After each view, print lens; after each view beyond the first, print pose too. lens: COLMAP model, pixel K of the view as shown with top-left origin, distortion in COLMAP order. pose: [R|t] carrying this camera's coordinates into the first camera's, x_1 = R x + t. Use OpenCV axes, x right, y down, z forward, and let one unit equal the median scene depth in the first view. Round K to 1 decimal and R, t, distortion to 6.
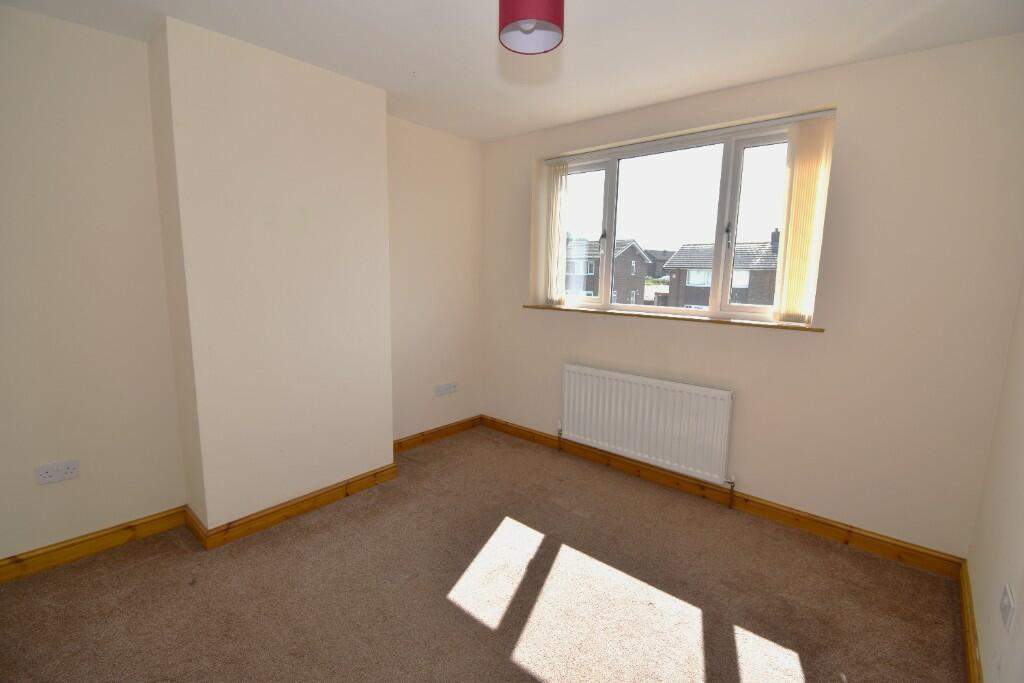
lens RADIAL K [[465.4, 0, 512.0], [0, 465.4, 341.5], [0, 0, 1]] dist [-0.000332, -0.020902]
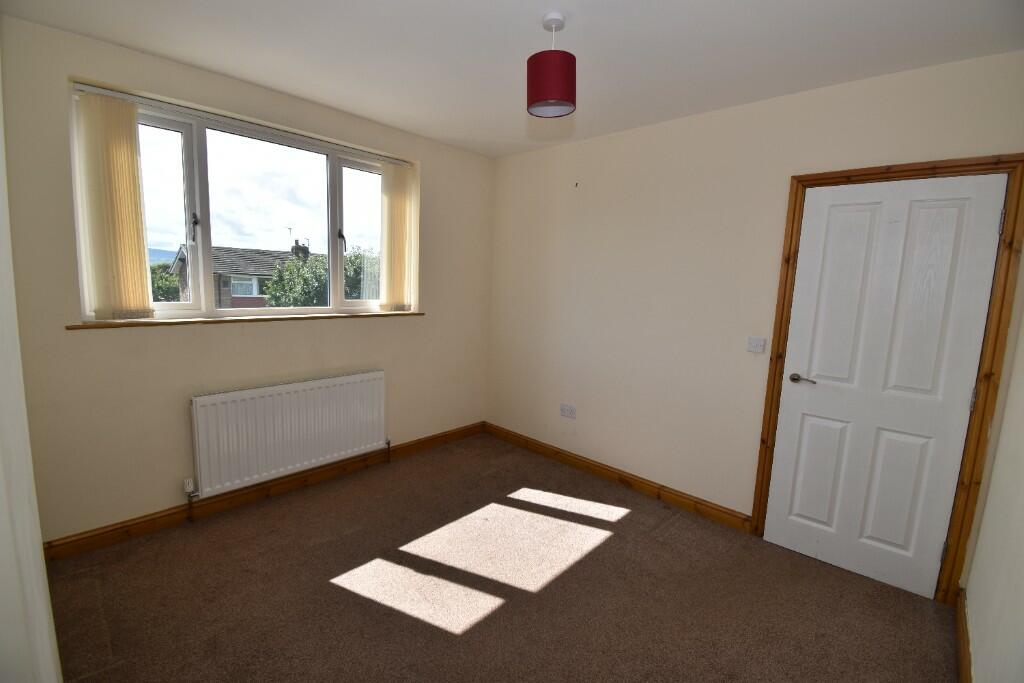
lens RADIAL K [[444.3, 0, 522.5], [0, 444.3, 343.2], [0, 0, 1]] dist [0.001765, -0.016904]
pose [[0.008354, -0.151705, 0.988391, -0.665462], [0.116376, 0.981856, 0.149718, -0.095241], [-0.993170, 0.113775, 0.025857, 0.574271]]
